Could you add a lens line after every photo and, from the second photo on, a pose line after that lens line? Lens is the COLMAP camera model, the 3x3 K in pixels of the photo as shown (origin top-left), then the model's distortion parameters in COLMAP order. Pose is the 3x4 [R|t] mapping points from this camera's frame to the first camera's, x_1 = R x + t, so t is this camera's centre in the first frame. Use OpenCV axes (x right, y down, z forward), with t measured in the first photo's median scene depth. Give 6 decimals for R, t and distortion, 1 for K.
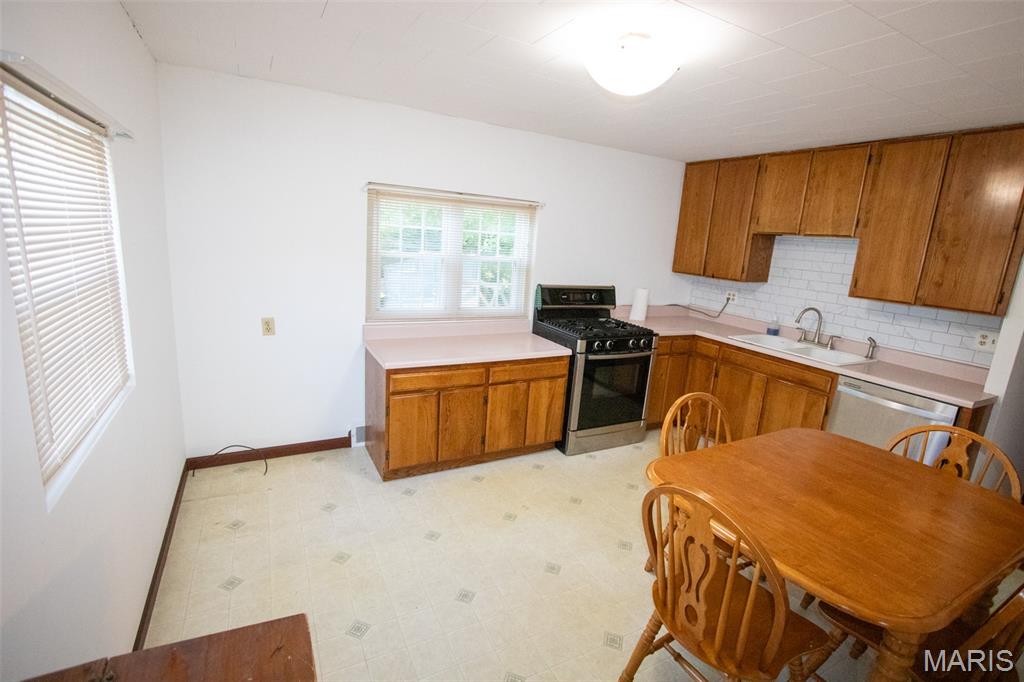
lens RADIAL K [[468.4, 0, 512.7], [0, 468.4, 336.0], [0, 0, 1]] dist [-0.014619, -0.000393]
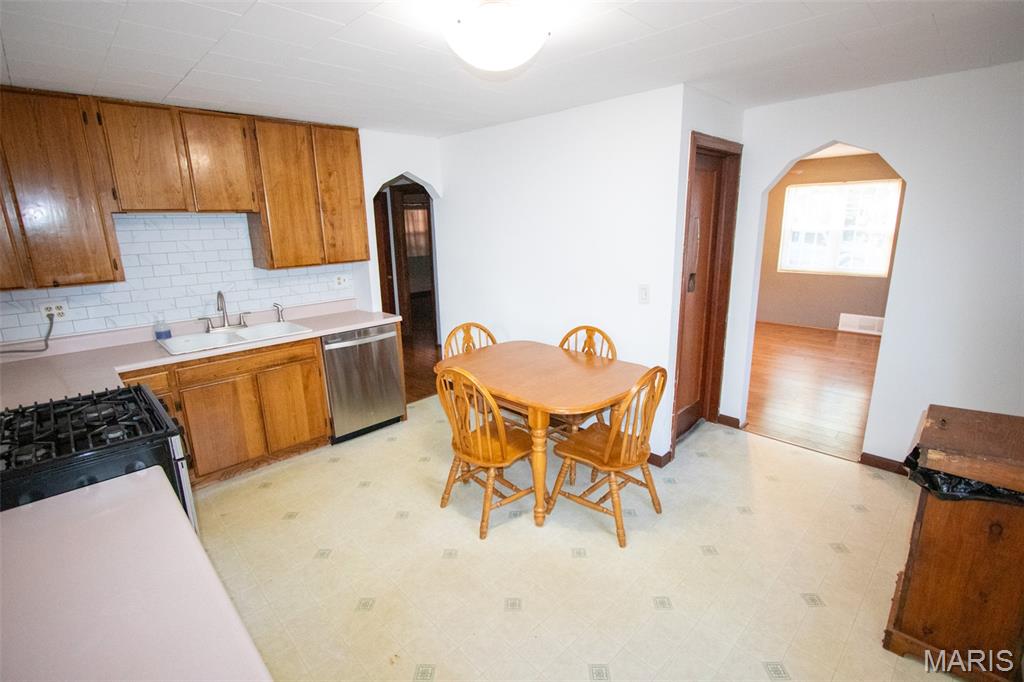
lens RADIAL K [[468.4, 0, 512.7], [0, 468.4, 336.0], [0, 0, 1]] dist [-0.014619, -0.000393]
pose [[-0.280983, -0.289656, 0.914958, -0.404728], [0.201765, 0.914231, 0.351388, -0.198063], [-0.938264, 0.283340, -0.198441, 0.716803]]
